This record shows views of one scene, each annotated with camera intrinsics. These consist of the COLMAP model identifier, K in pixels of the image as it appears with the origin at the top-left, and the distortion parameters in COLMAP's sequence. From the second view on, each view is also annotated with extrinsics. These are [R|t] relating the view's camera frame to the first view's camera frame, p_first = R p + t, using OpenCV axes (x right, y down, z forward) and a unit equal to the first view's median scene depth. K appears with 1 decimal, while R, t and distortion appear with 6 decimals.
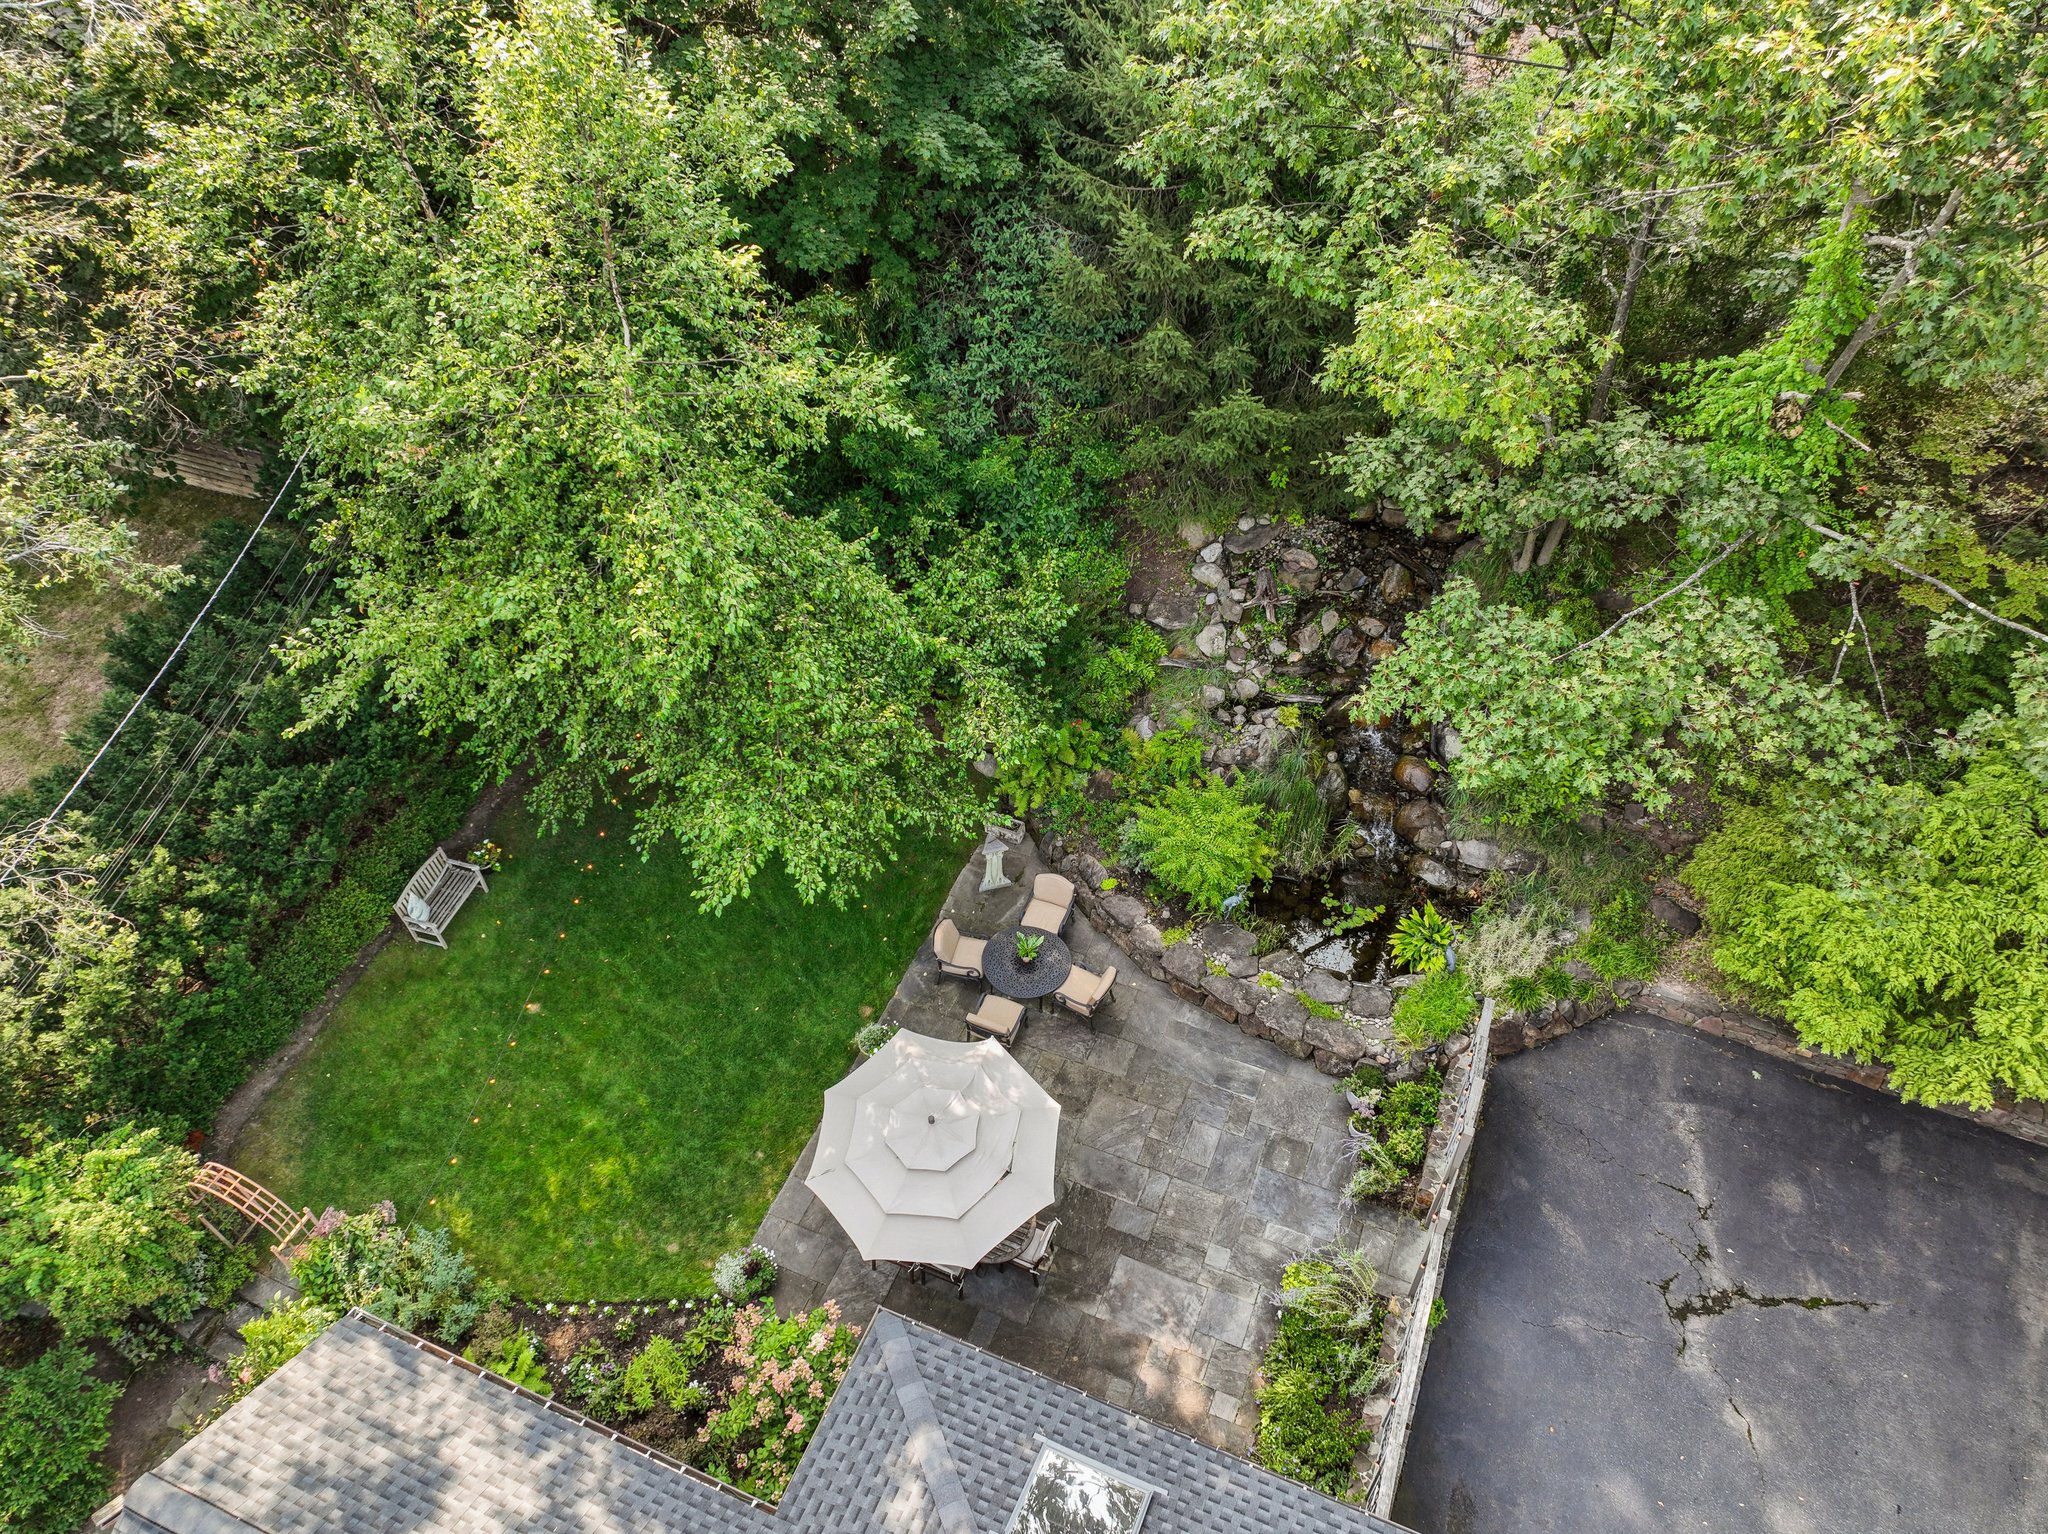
lens RADIAL K [[1457.6, 0, 1015.9], [0, 1457.6, 771.2], [0, 0, 1]] dist [0.006403, -0.005690]
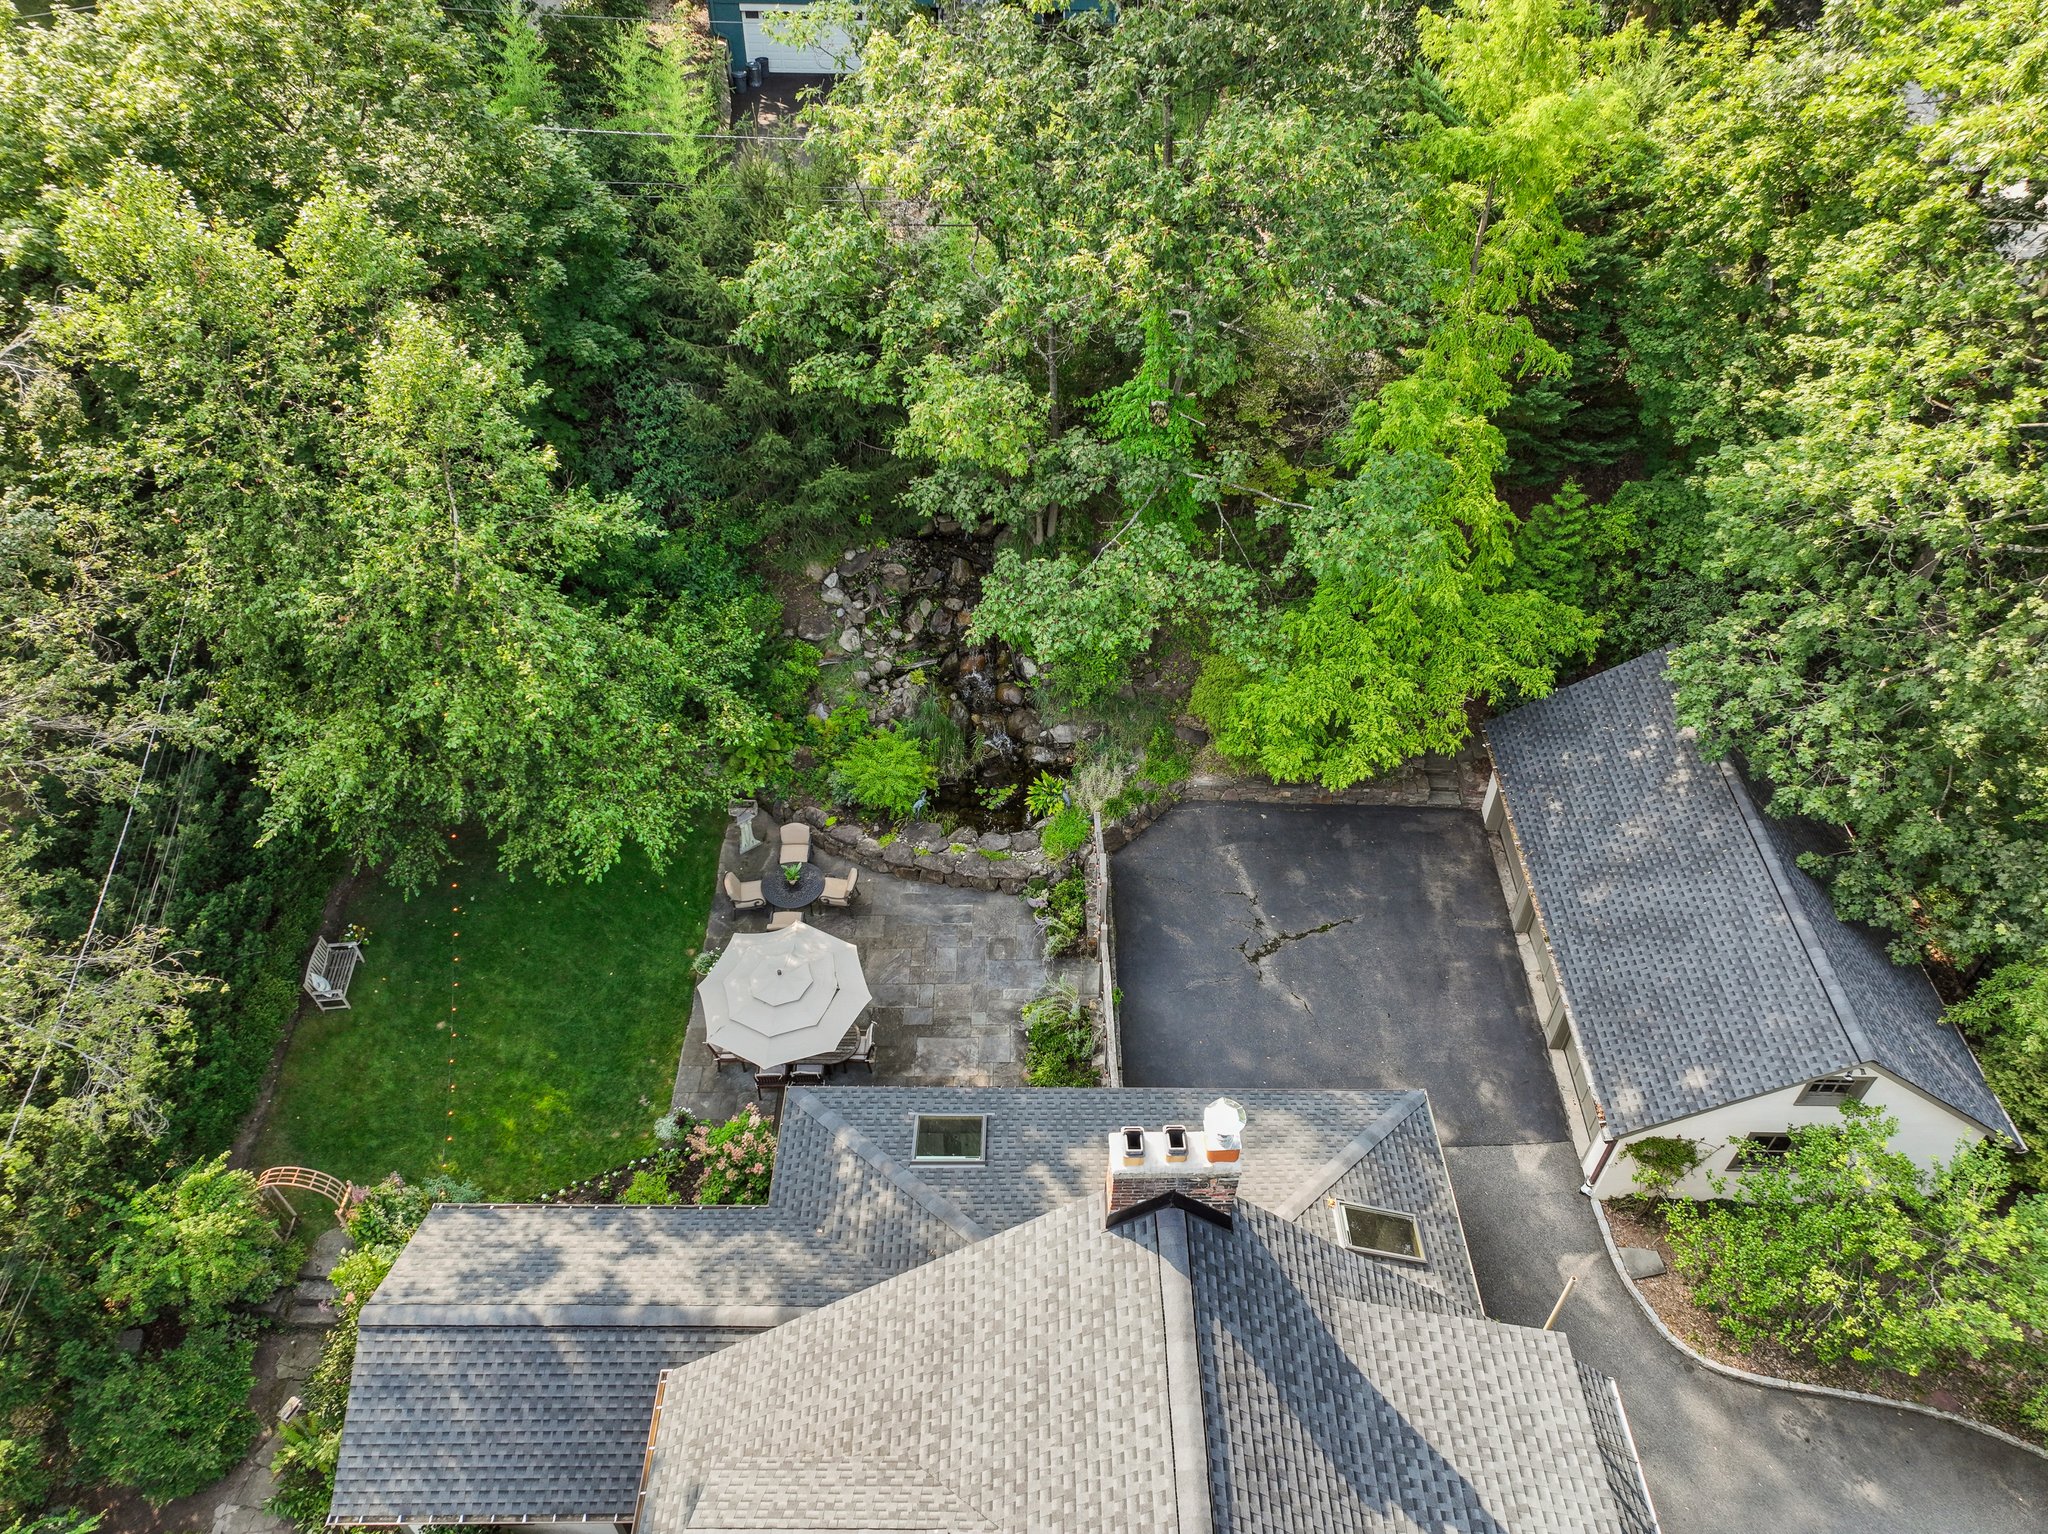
lens RADIAL K [[1444.8, 0, 1017.4], [0, 1444.8, 772.7], [0, 0, 1]] dist [0.003784, 0.006593]
pose [[0.924473, -0.263487, 0.275543, -0.163800], [0.273400, 0.961897, 0.002524, 0.090321], [-0.265709, 0.073000, 0.961285, -0.454071]]
